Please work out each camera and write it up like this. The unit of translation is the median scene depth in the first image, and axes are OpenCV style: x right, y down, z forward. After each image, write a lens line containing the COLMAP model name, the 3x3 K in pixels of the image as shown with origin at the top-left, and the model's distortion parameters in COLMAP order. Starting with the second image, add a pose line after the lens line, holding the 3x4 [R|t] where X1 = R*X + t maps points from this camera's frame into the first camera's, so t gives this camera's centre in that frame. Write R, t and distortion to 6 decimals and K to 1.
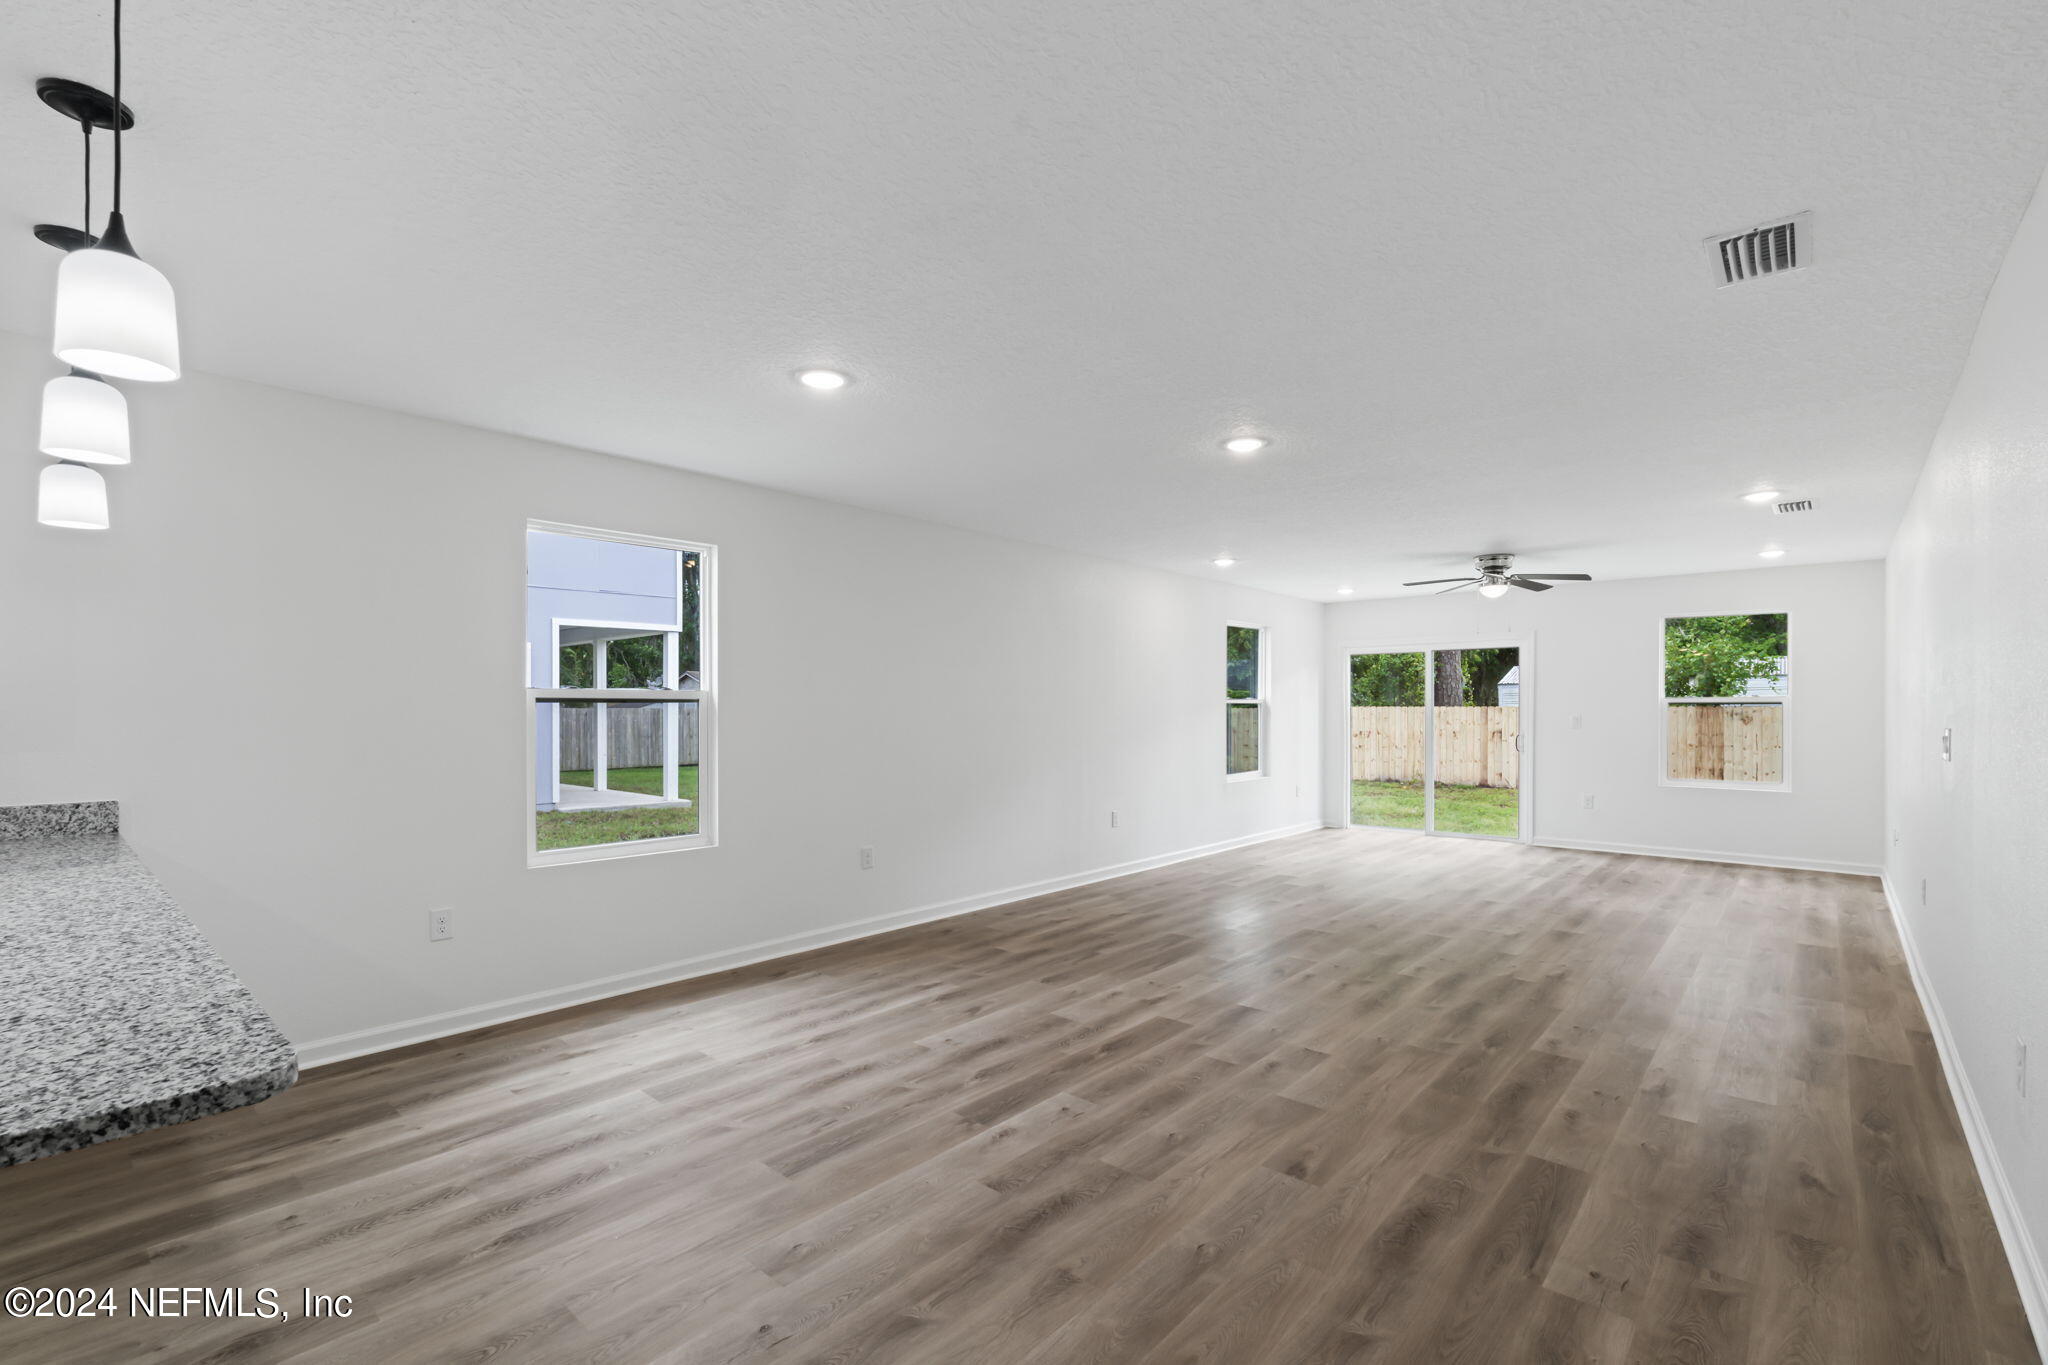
lens RADIAL K [[901.3, 0, 1013.9], [0, 901.3, 716.4], [0, 0, 1]] dist [-0.006255, -0.000147]
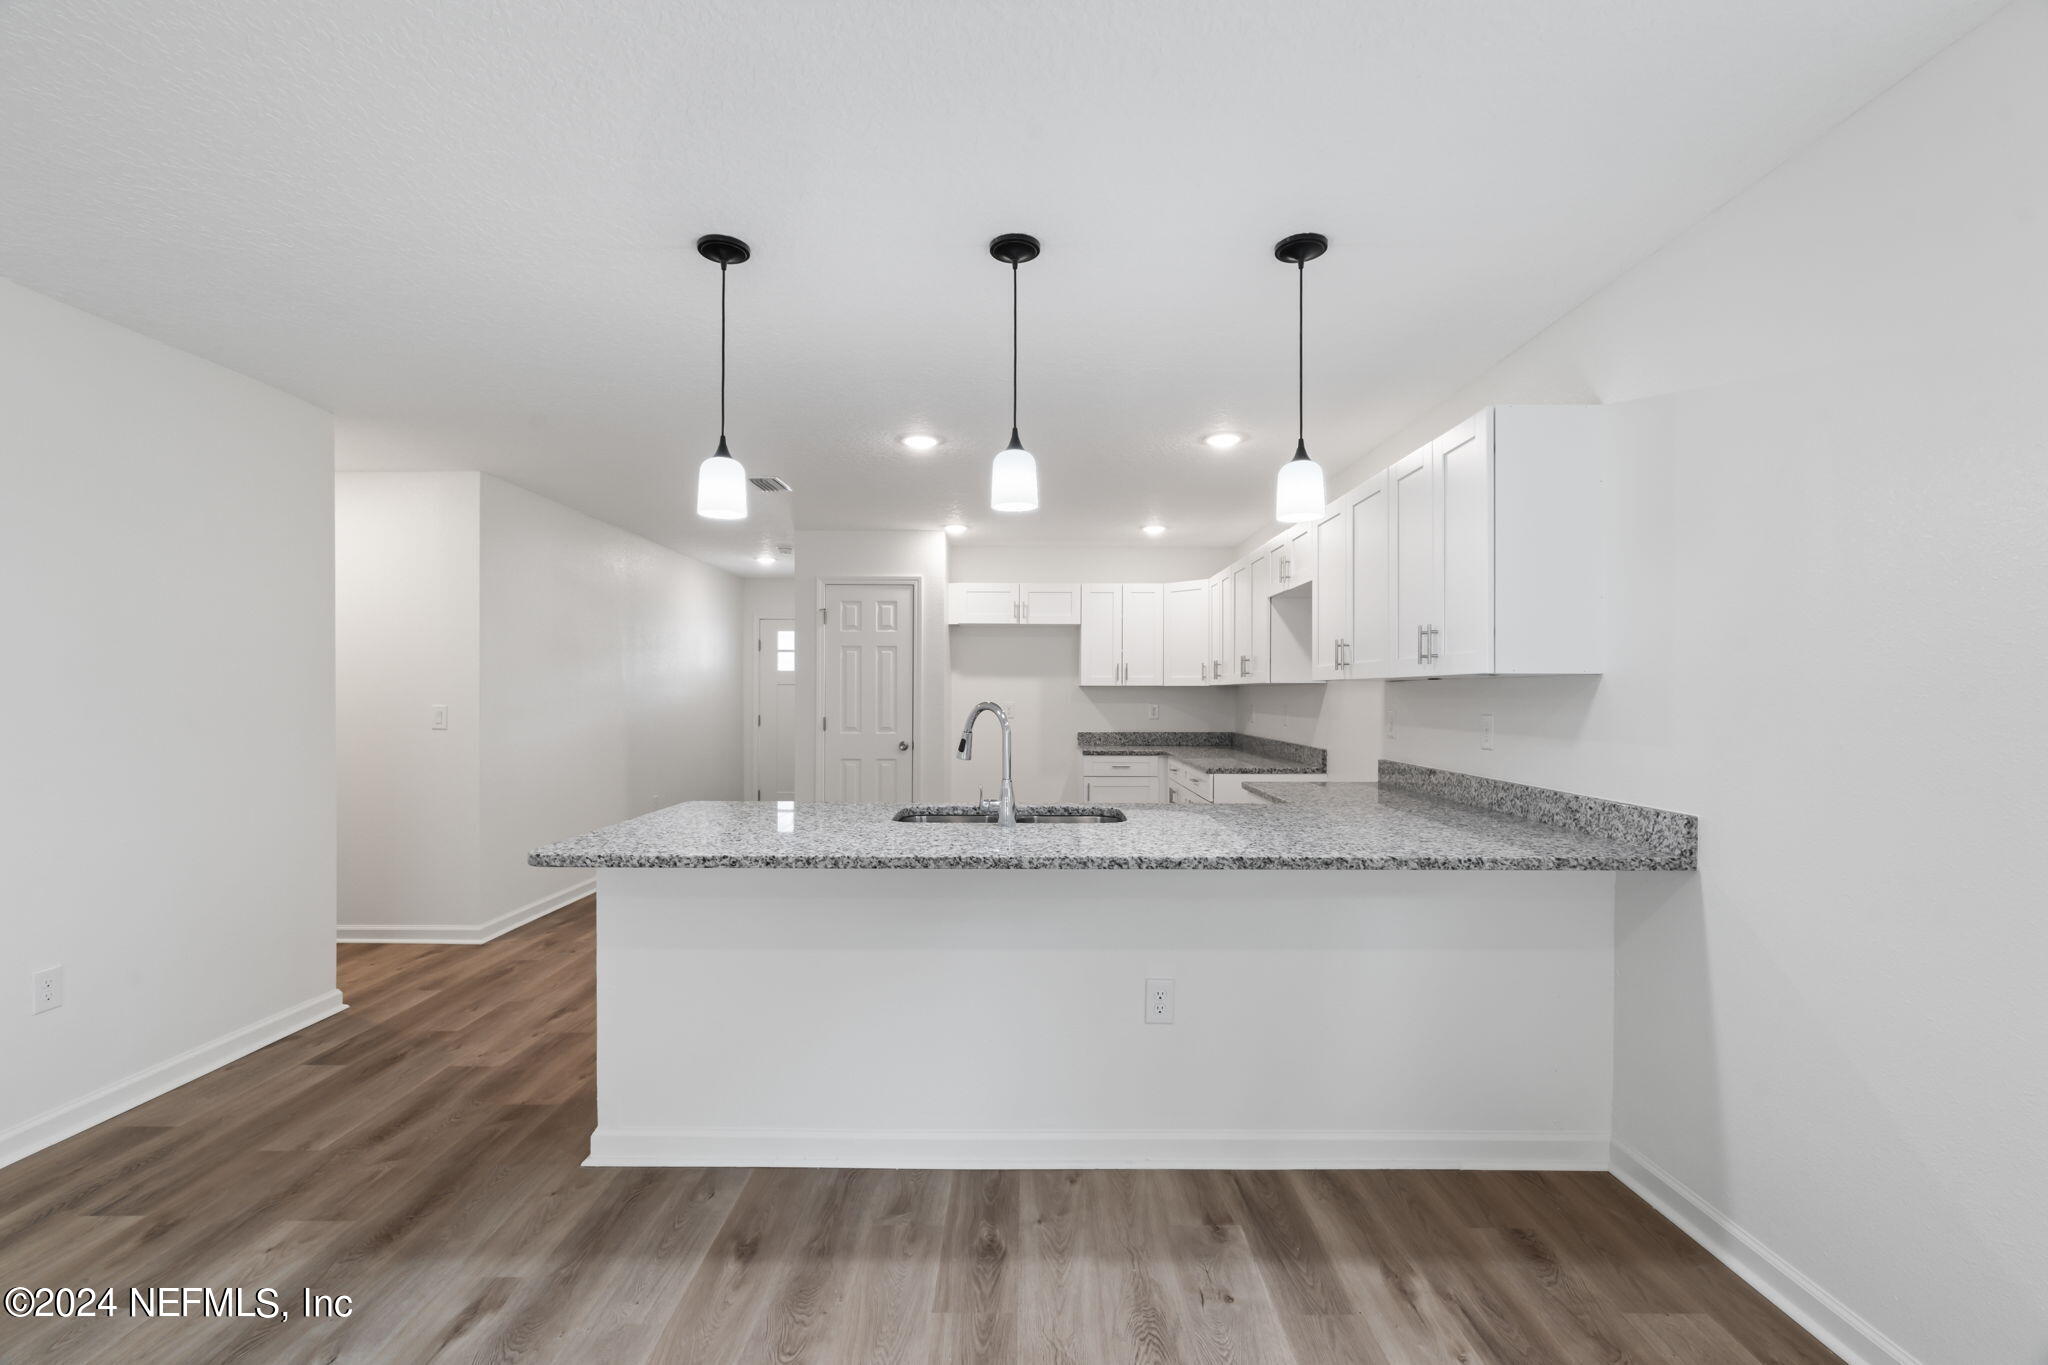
lens RADIAL K [[892.2, 0, 1023.7], [0, 892.2, 674.8], [0, 0, 1]] dist [-0.006293, 0.000958]
pose [[-0.743748, -0.013626, -0.668322, -0.045394], [-0.006434, 0.999892, -0.013227, -0.006894], [0.668430, -0.005538, -0.743755, 0.699780]]
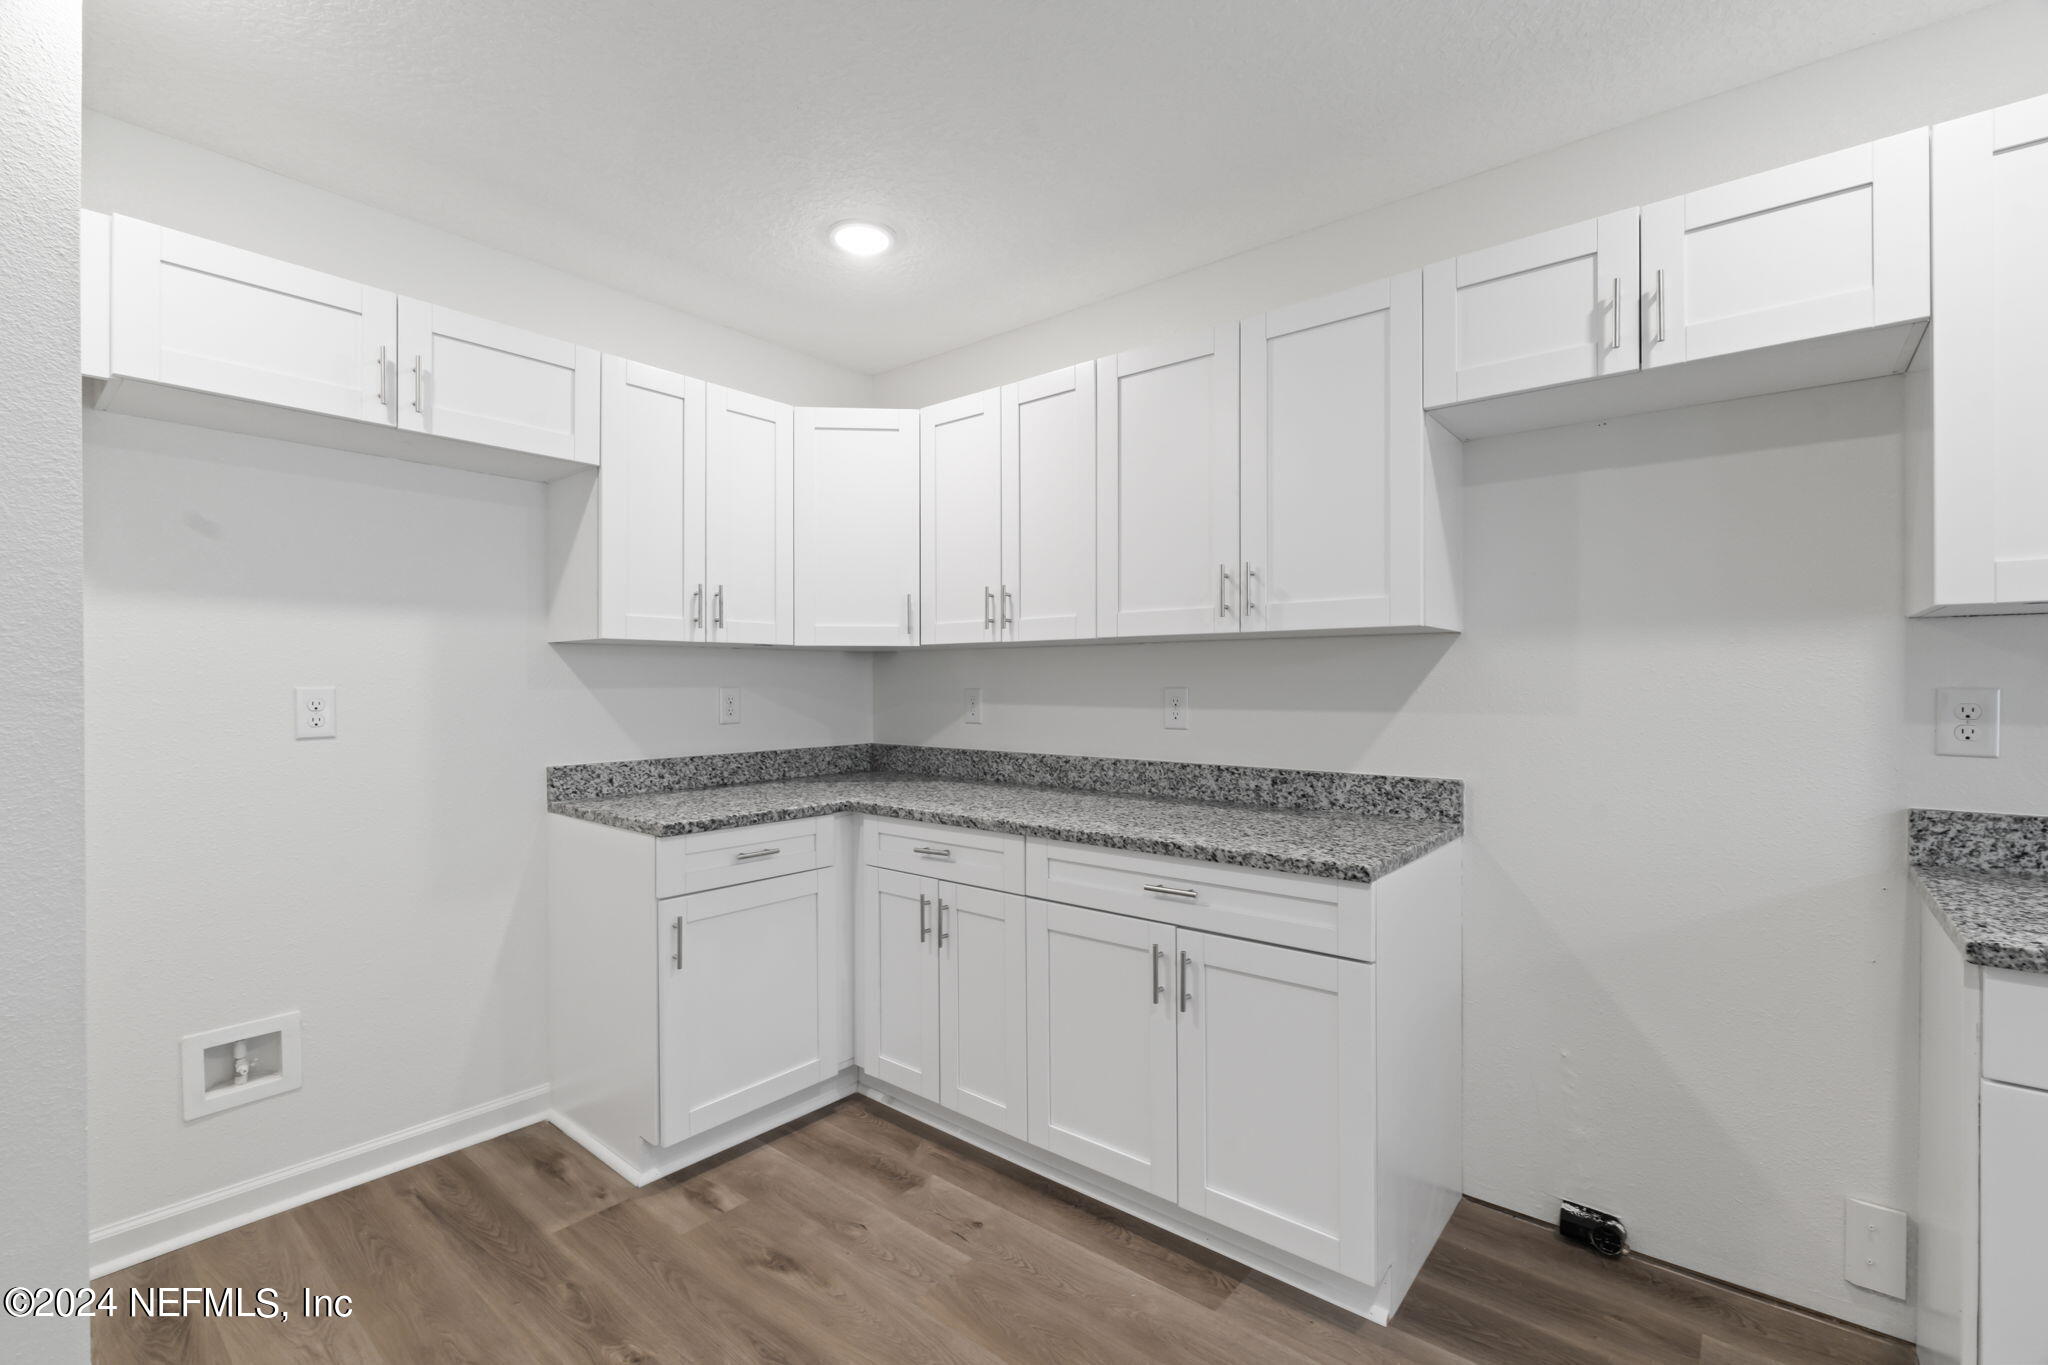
lens RADIAL K [[886.4, 0, 1024.0], [0, 886.4, 682.5], [0, 0, 1]] dist [-0.026868, -0.000531]
pose [[0.044333, -0.003866, -0.999009, -0.527433], [-0.006944, 0.999967, -0.004178, 0.016232], [0.998993, 0.007122, 0.044304, -0.037559]]
